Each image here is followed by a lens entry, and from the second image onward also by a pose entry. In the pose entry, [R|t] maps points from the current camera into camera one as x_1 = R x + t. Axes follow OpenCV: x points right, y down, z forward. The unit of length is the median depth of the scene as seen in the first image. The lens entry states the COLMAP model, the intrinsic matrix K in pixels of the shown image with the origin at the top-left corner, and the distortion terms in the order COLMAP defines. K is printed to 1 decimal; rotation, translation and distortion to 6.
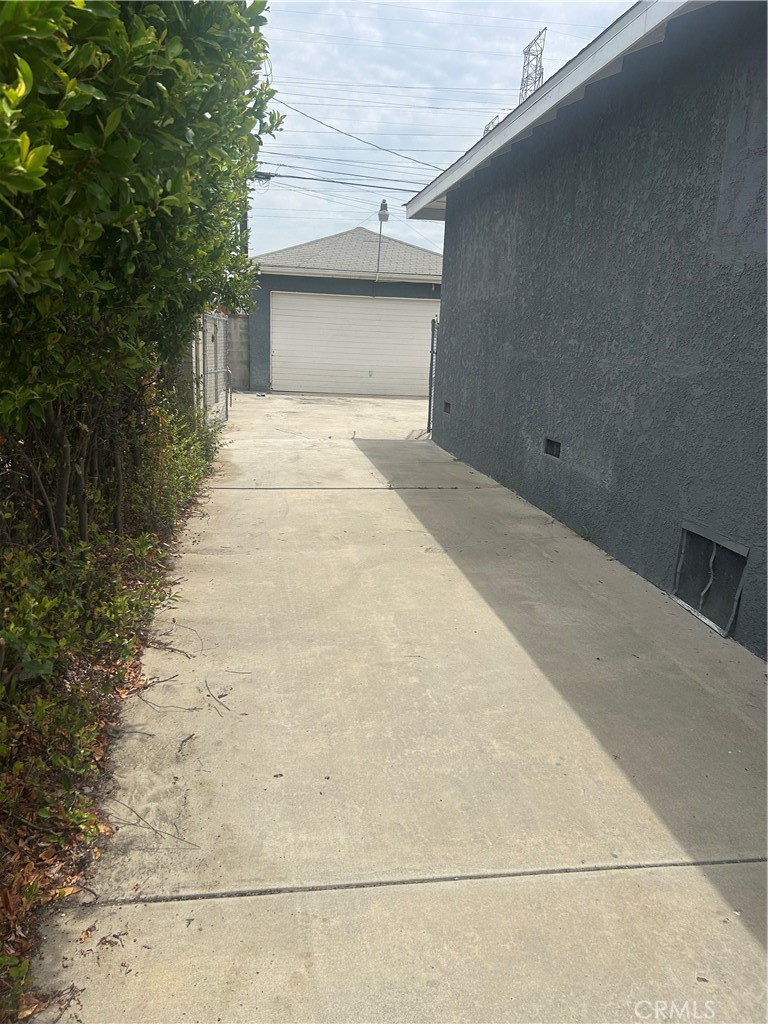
lens RADIAL K [[771.4, 0, 379.7], [0, 771.4, 516.0], [0, 0, 1]] dist [0.025707, -0.012029]
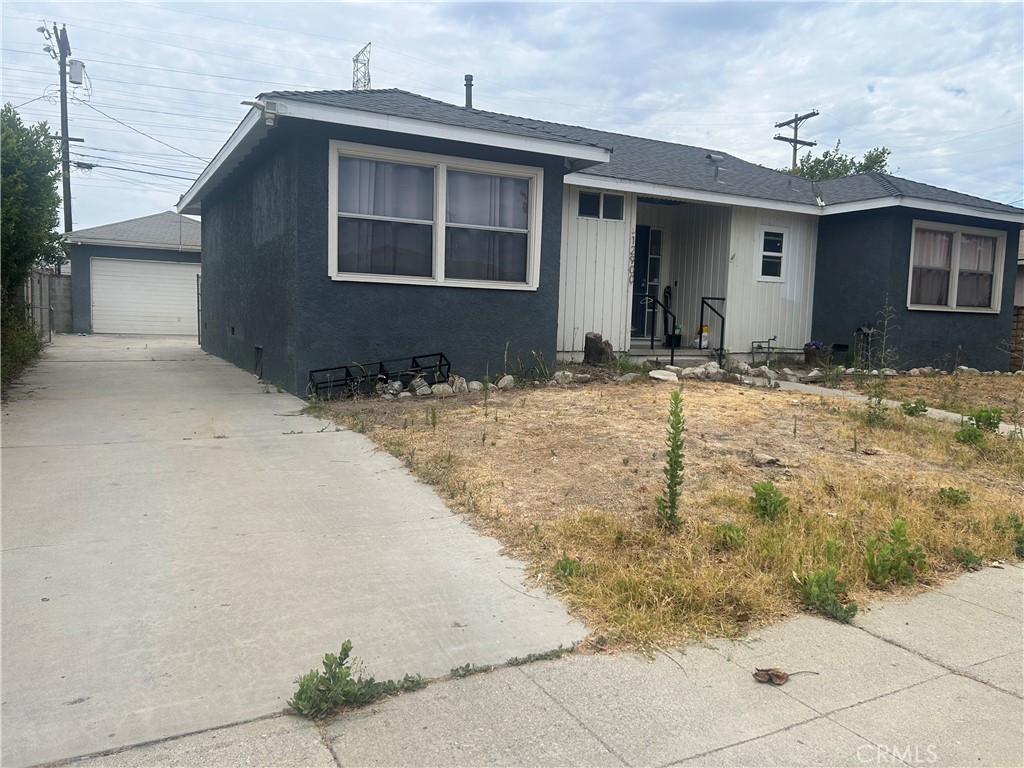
lens RADIAL K [[771.4, 0, 517.9], [0, 771.4, 383.7], [0, 0, 1]] dist [0.025707, -0.012029]
pose [[0.941506, -0.041899, 0.334381, 0.089285], [0.085322, 0.989549, -0.116245, 0.130545], [-0.326015, 0.137975, 0.935242, -0.418185]]
